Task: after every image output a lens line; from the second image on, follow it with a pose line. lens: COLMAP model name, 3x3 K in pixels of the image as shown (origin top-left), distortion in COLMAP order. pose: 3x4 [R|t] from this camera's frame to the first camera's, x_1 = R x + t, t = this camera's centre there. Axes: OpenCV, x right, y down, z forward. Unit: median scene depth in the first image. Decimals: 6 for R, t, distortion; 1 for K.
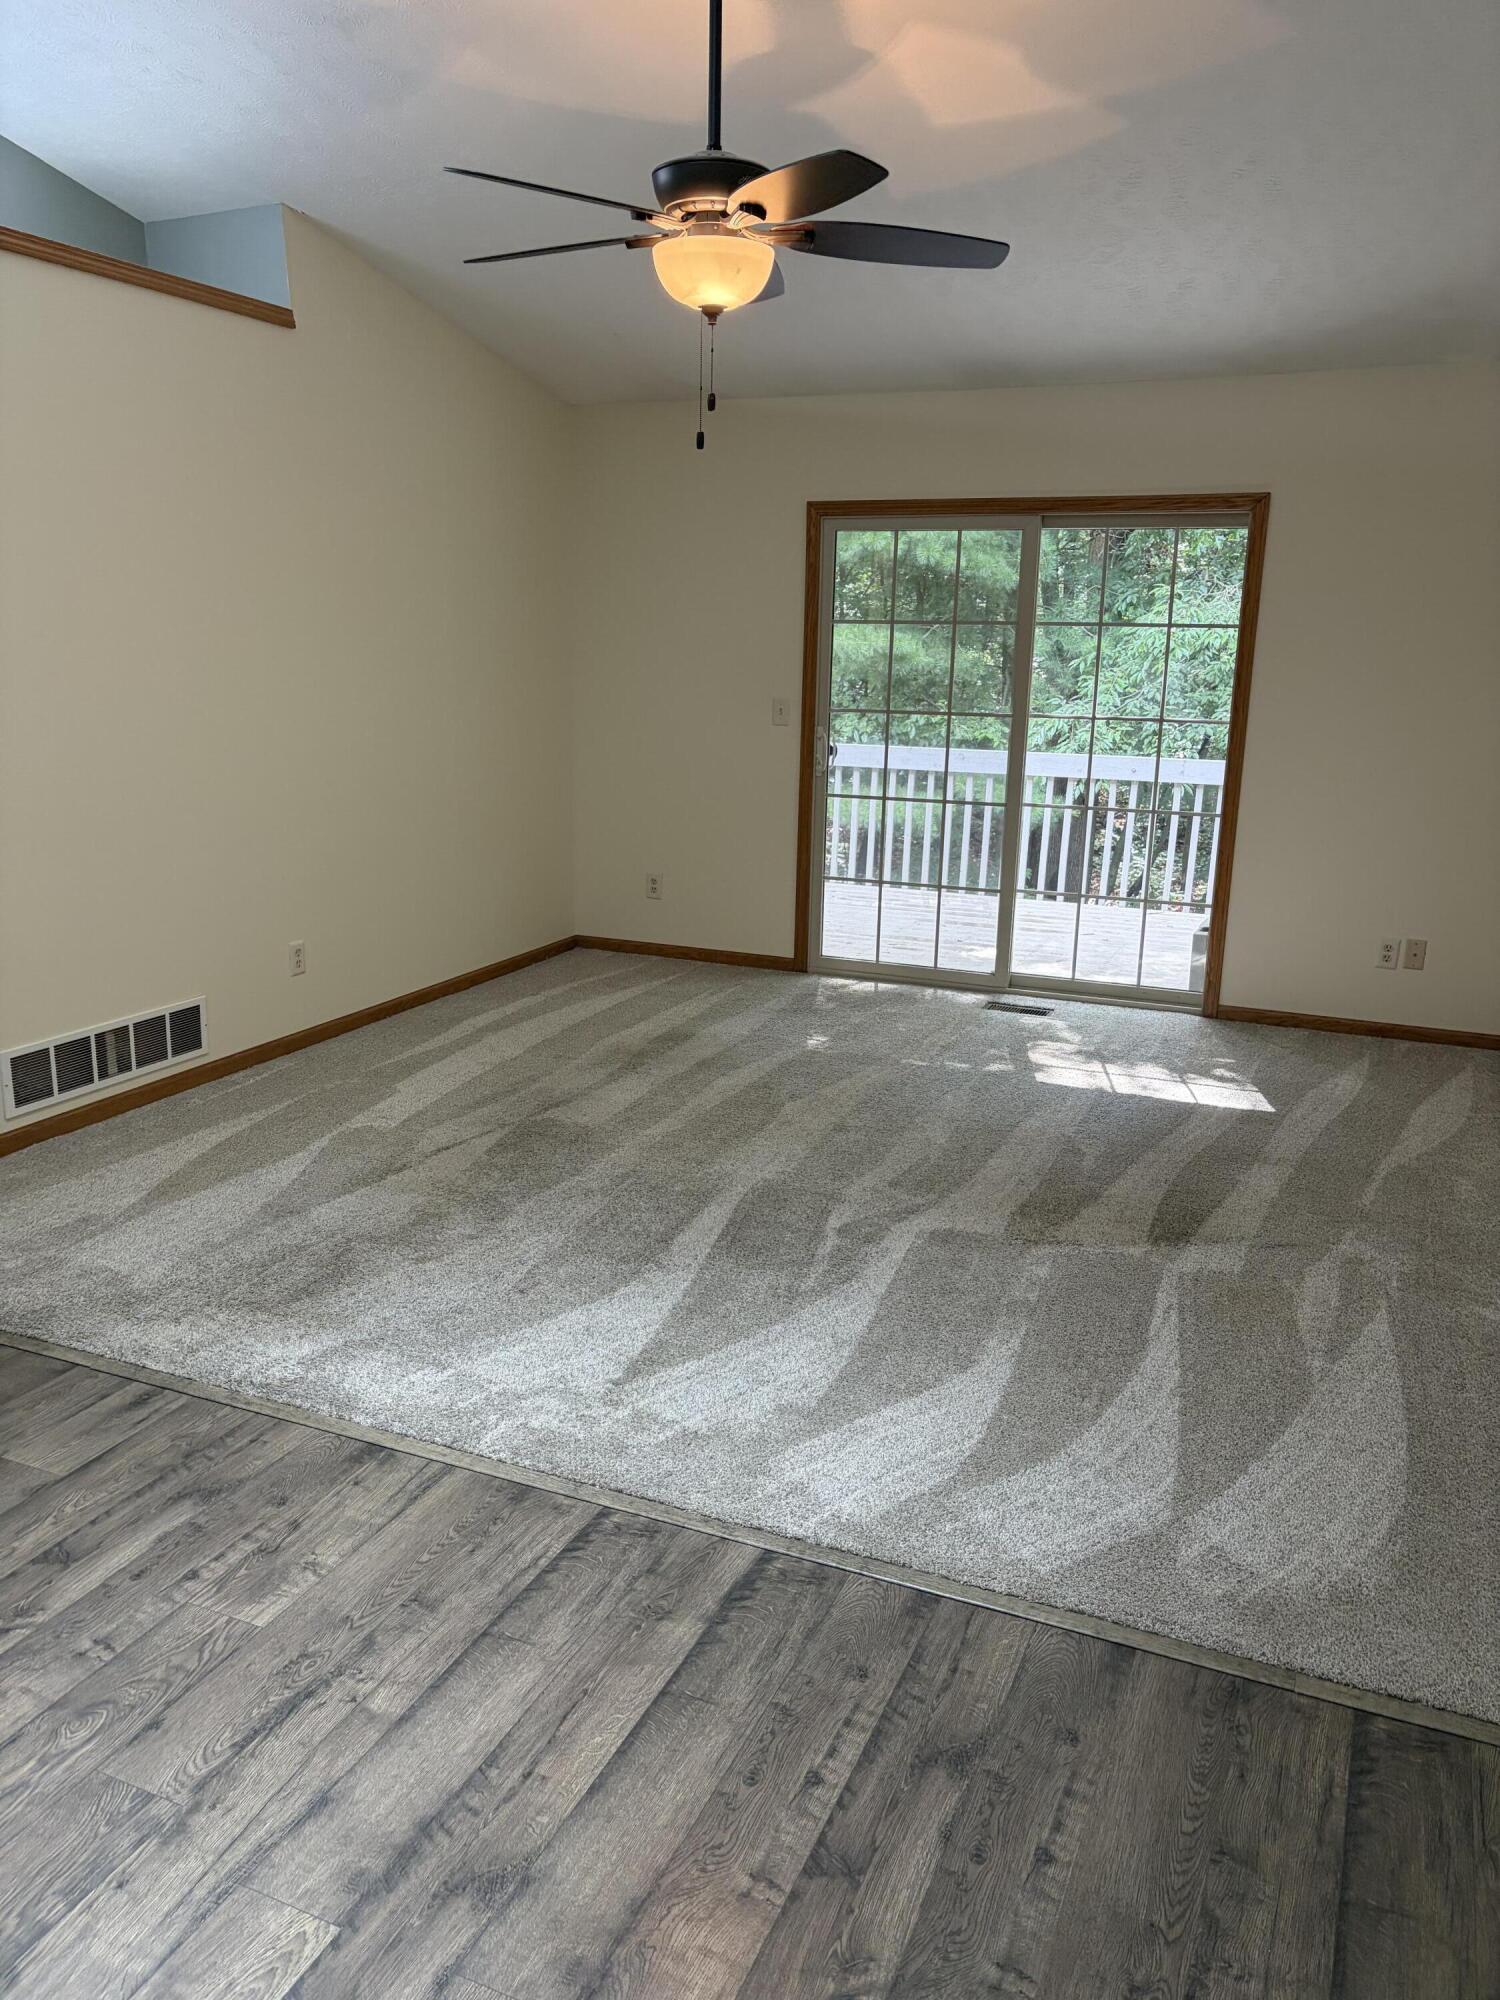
lens RADIAL K [[1506.9, 0, 767.4], [0, 1506.9, 1011.3], [0, 0, 1]] dist [0.034986, -0.023926]
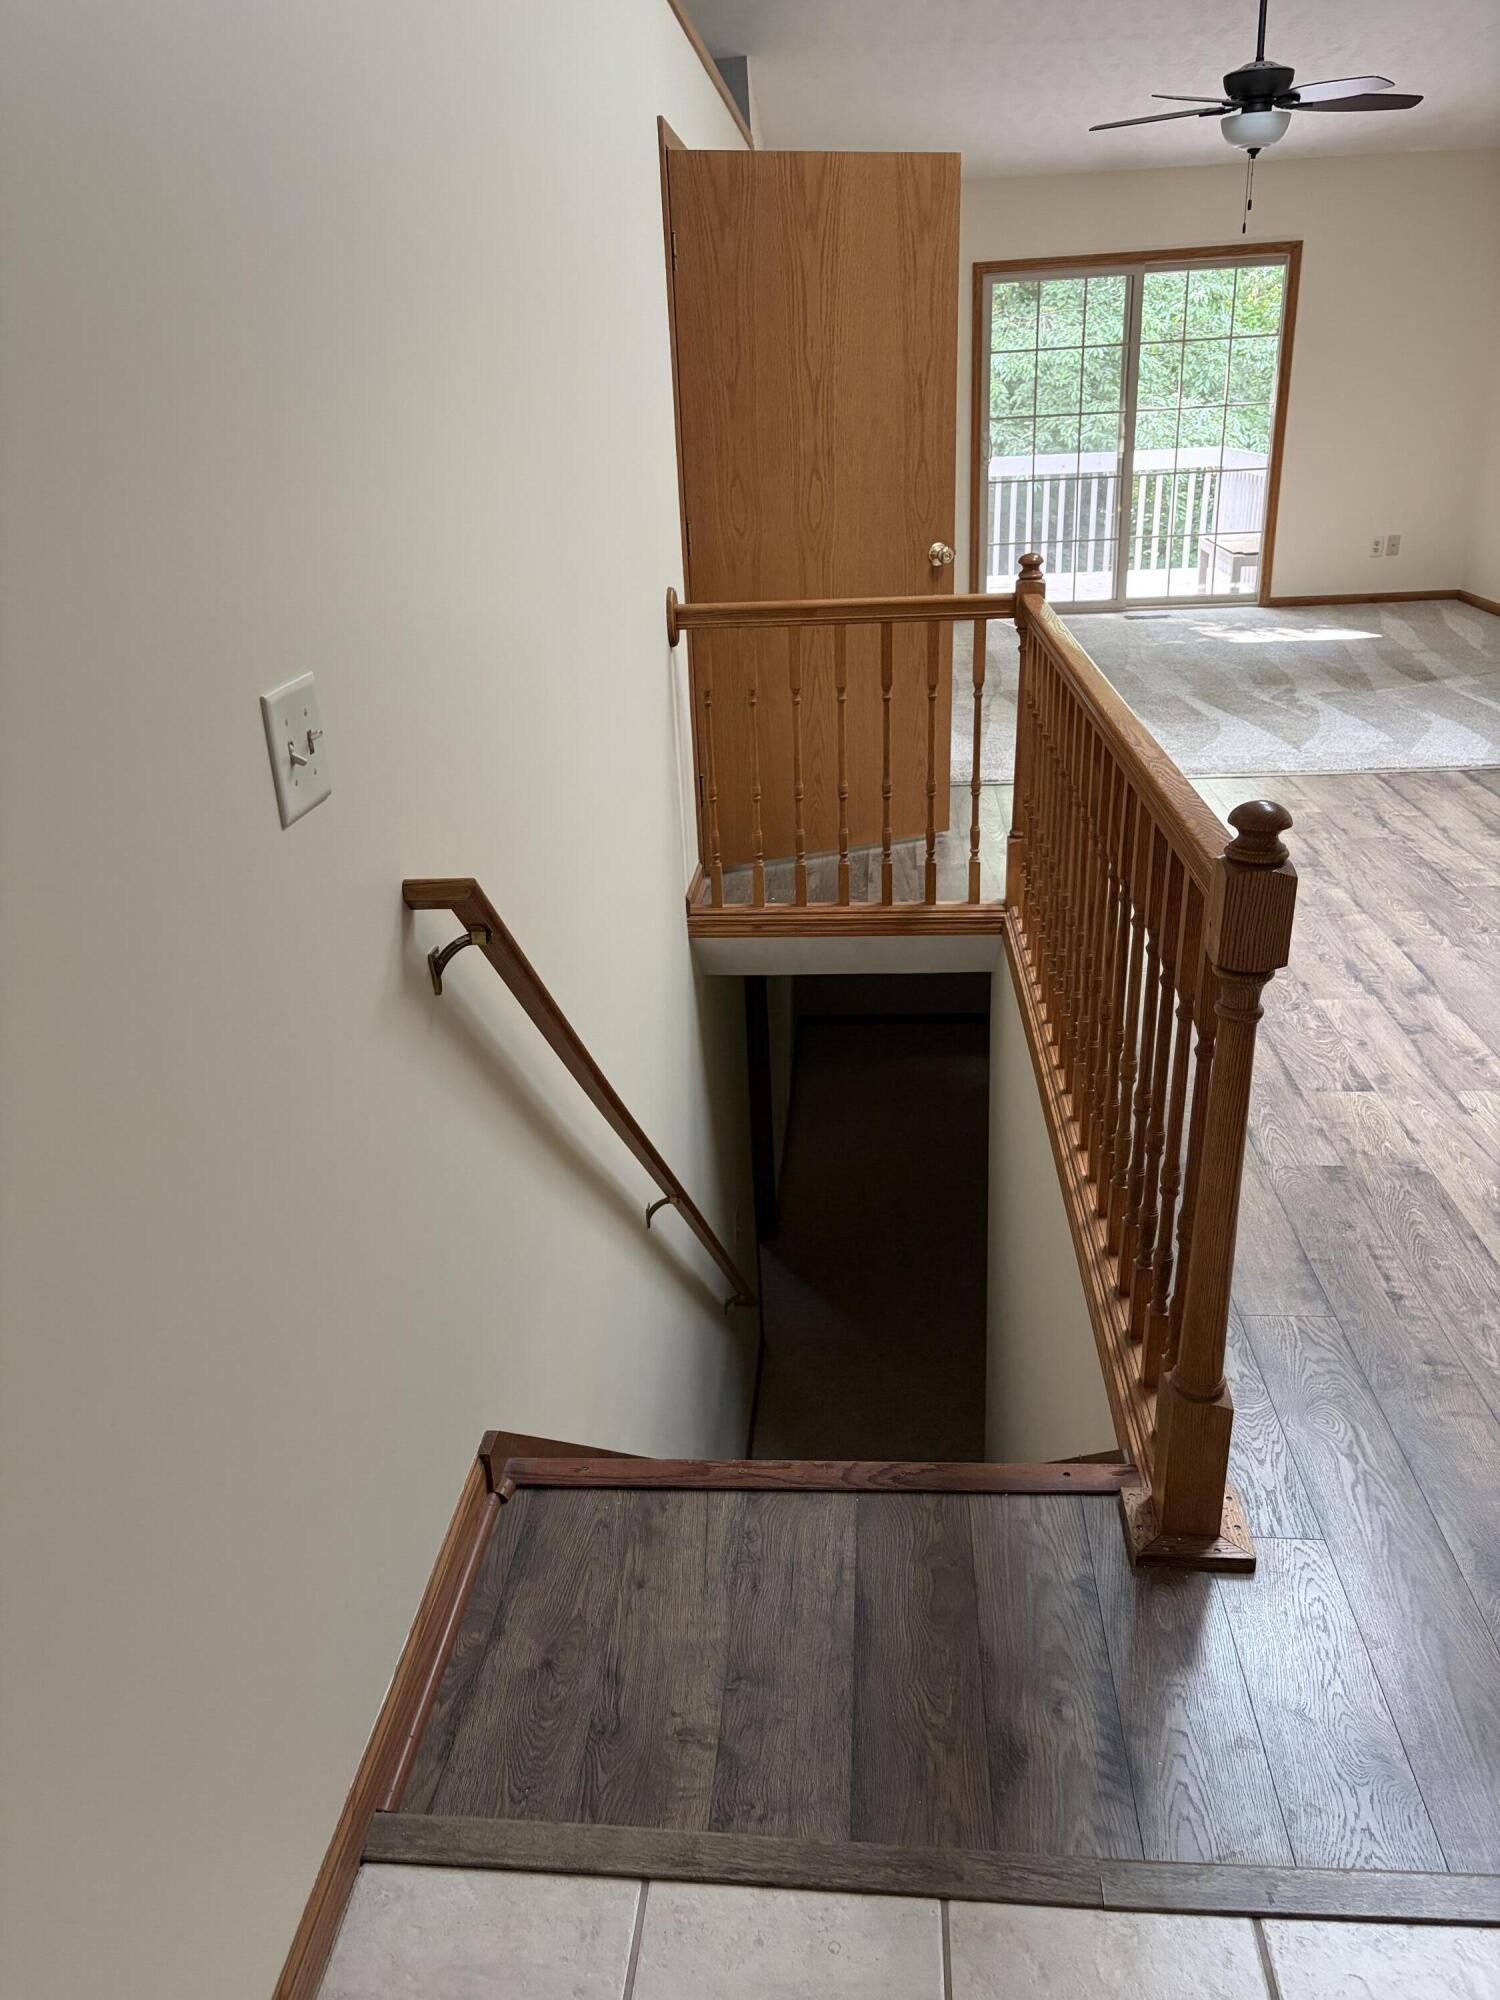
lens RADIAL K [[1506.9, 0, 732.2], [0, 1506.9, 1006.1], [0, 0, 1]] dist [0.034986, -0.023926]
pose [[0.949433, -0.179662, 0.257487, -1.779729], [0.143196, 0.977619, 0.154128, 0.220588], [-0.279415, -0.109463, 0.953910, -0.908156]]
